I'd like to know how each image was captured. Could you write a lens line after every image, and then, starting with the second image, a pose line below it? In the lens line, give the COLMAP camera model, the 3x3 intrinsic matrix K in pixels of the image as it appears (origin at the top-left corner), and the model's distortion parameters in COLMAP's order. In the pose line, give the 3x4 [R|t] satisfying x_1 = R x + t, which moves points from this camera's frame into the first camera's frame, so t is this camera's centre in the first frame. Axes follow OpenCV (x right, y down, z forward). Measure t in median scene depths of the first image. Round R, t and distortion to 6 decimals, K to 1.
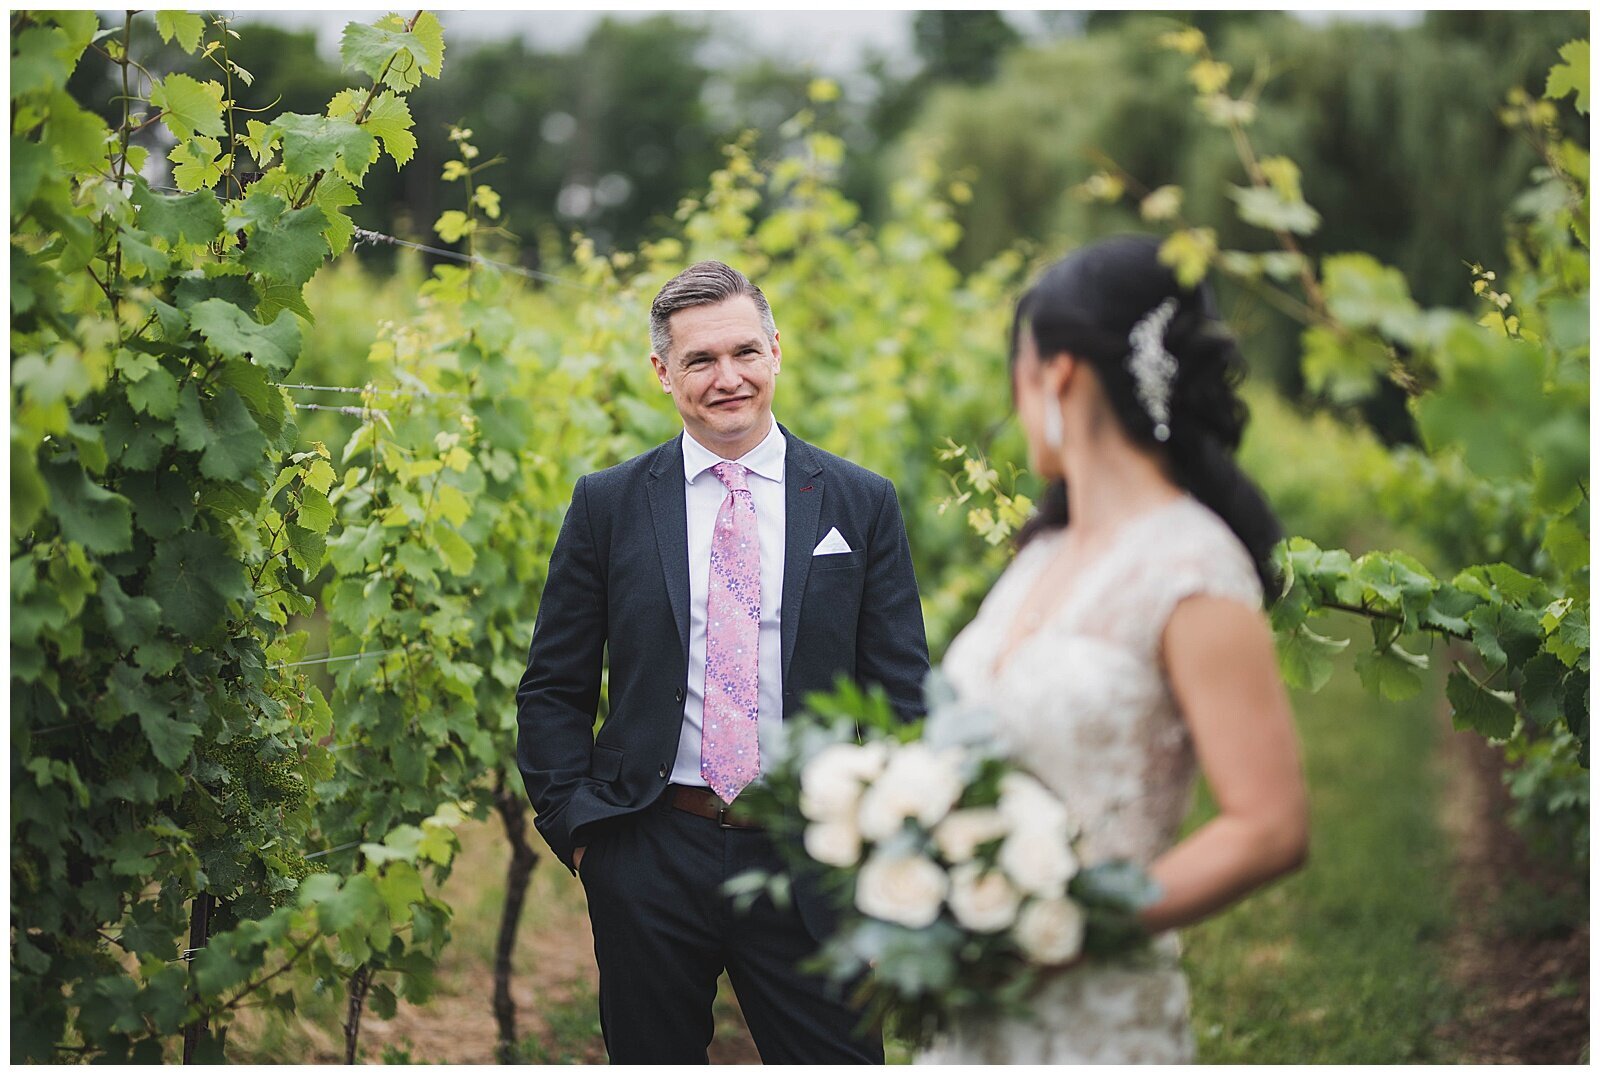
lens RADIAL K [[3778.2, 0, 800.0], [0, 3778.2, 537.5], [0, 0, 1]] dist [0.082357, -1.012891]
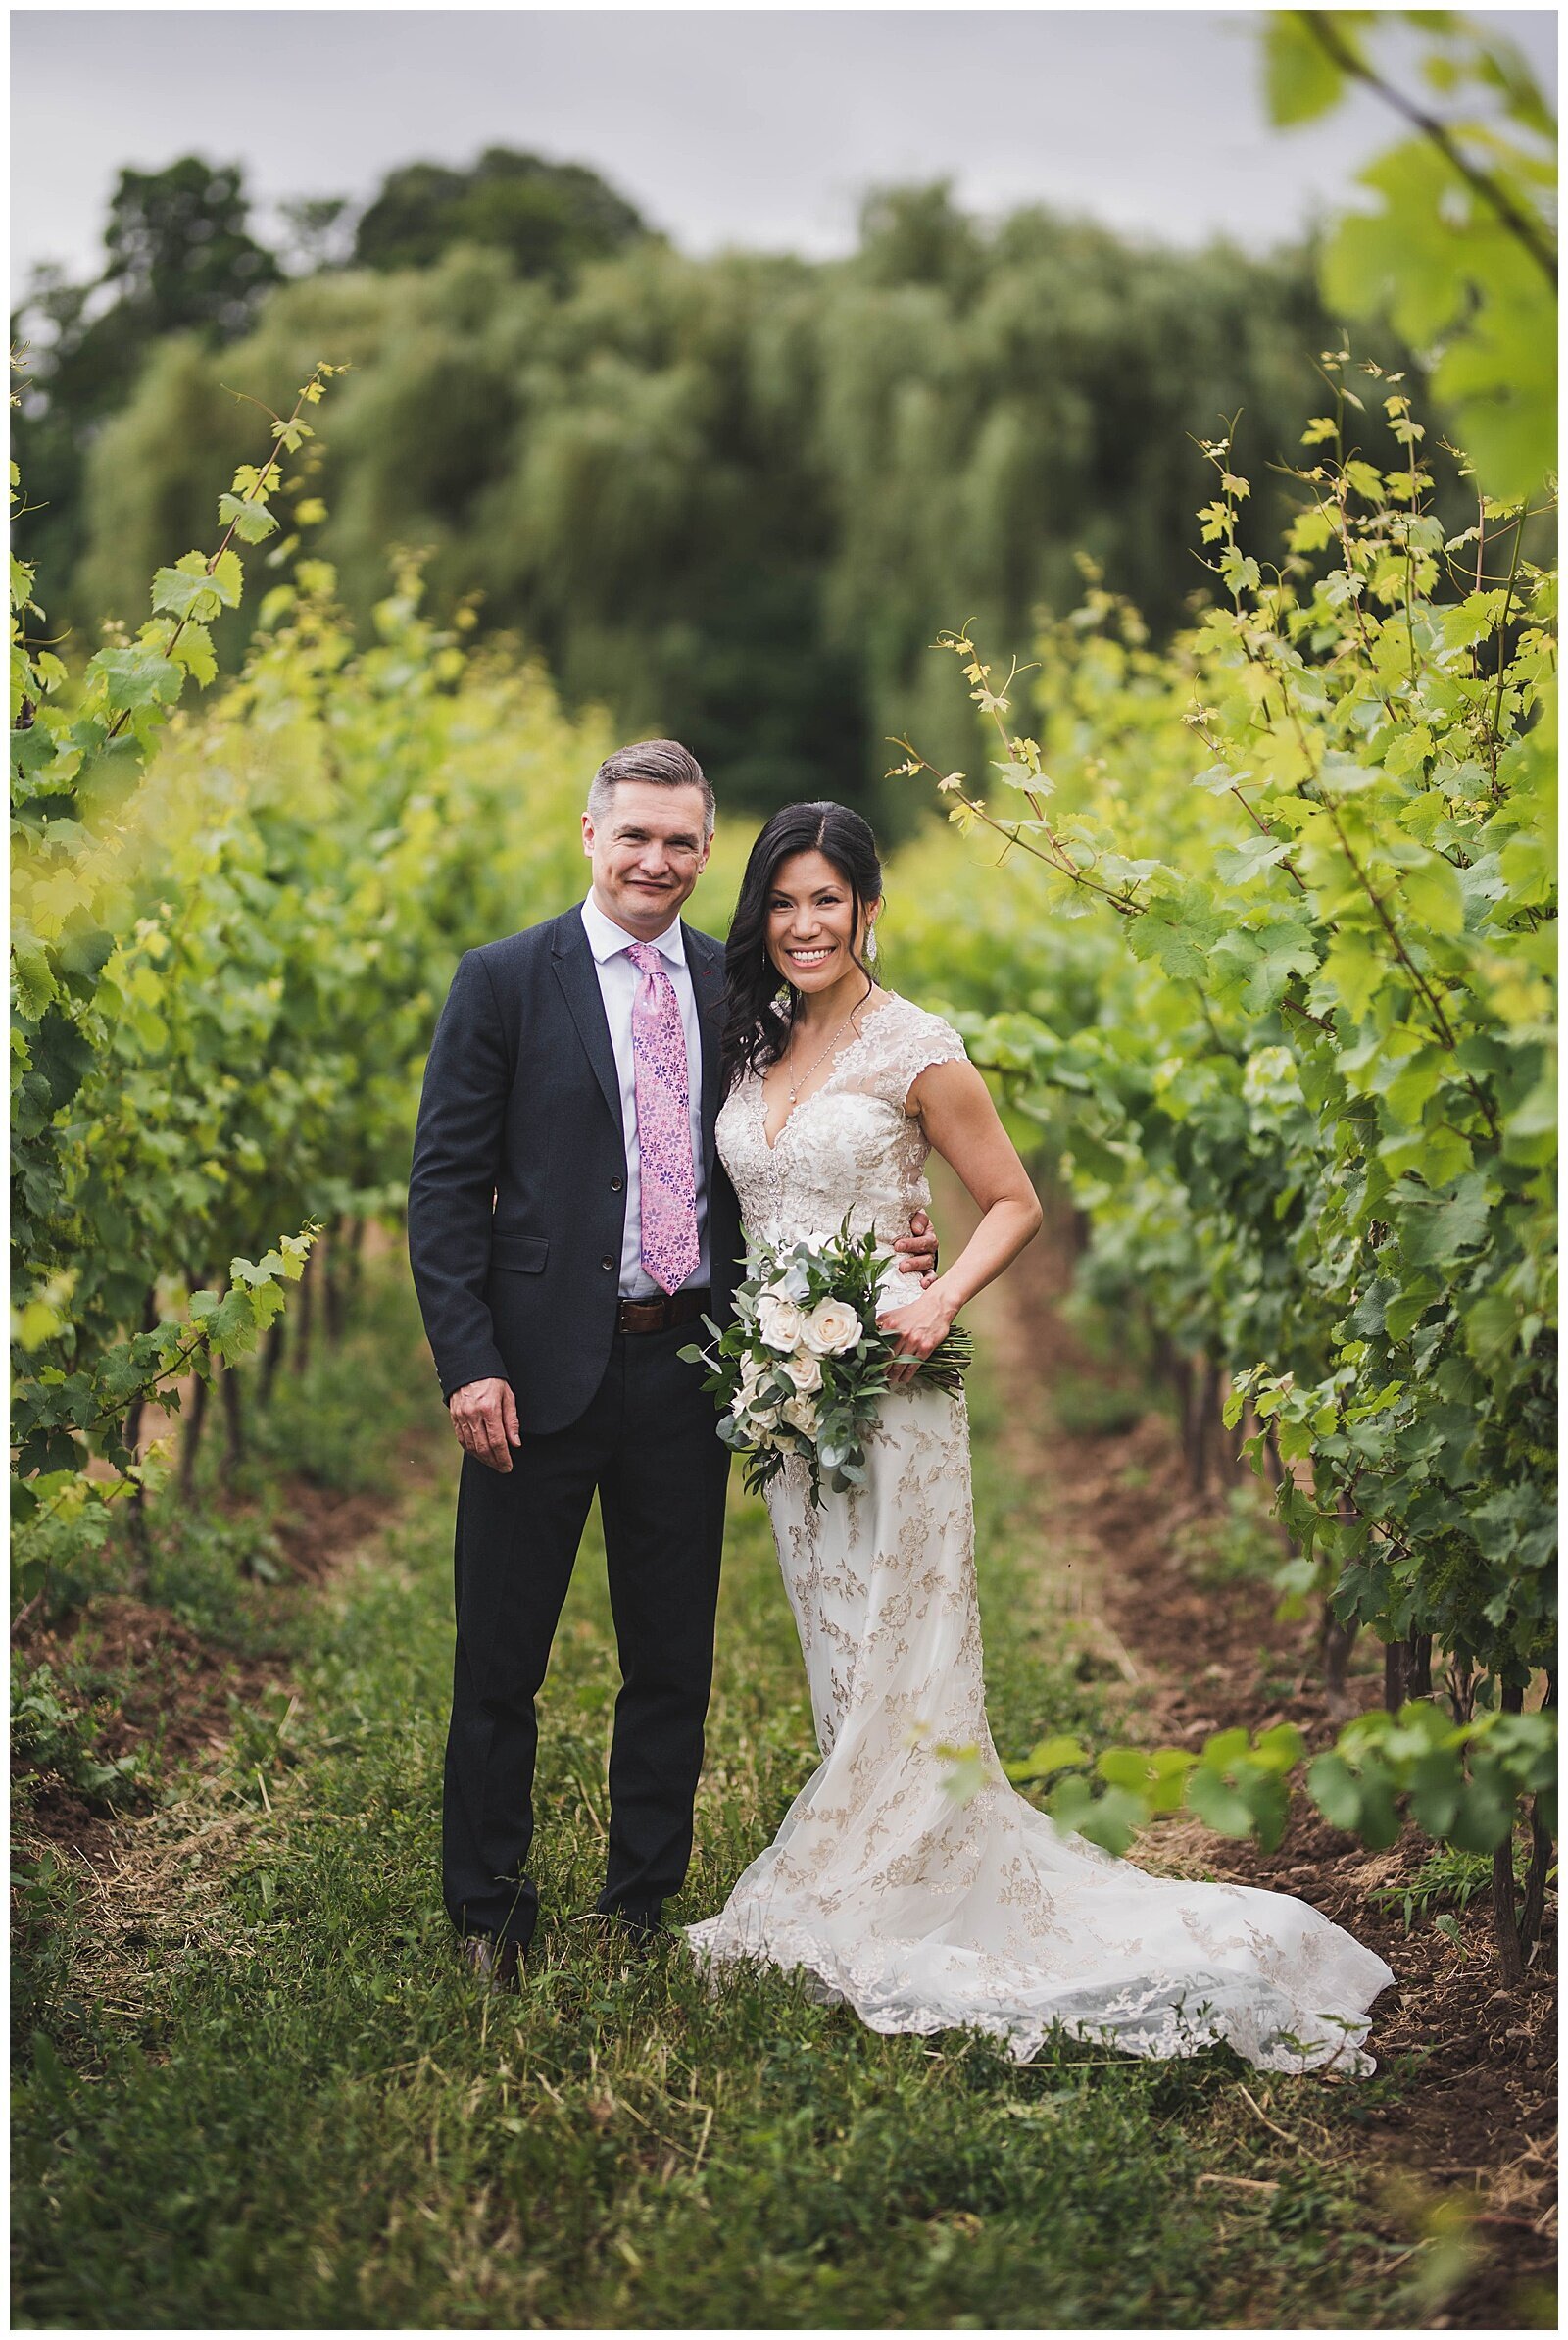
lens RADIAL K [[5470.3, 0, 734.9], [0, 5470.3, 1182.6], [0, 0, 1]] dist [0.024437, -0.134493]
pose [[0.990000, -0.018106, 0.139900, -0.192352], [0.013100, 0.999243, 0.036624, -0.009327], [-0.140457, -0.034425, 0.989488, -0.737350]]
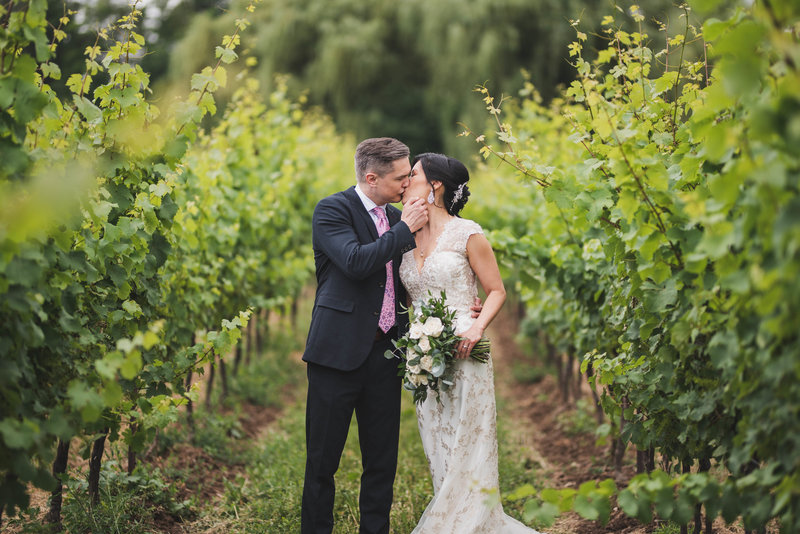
lens RADIAL K [[1889.1, 0, 400.0], [0, 1889.1, 267.0], [0, 0, 1]] dist [0.082357, -1.012891]
pose [[0.989446, -0.030003, 0.141764, -0.187997], [0.027693, 0.999450, 0.018241, 0.003035], [-0.142234, -0.014123, 0.989732, -0.677007]]
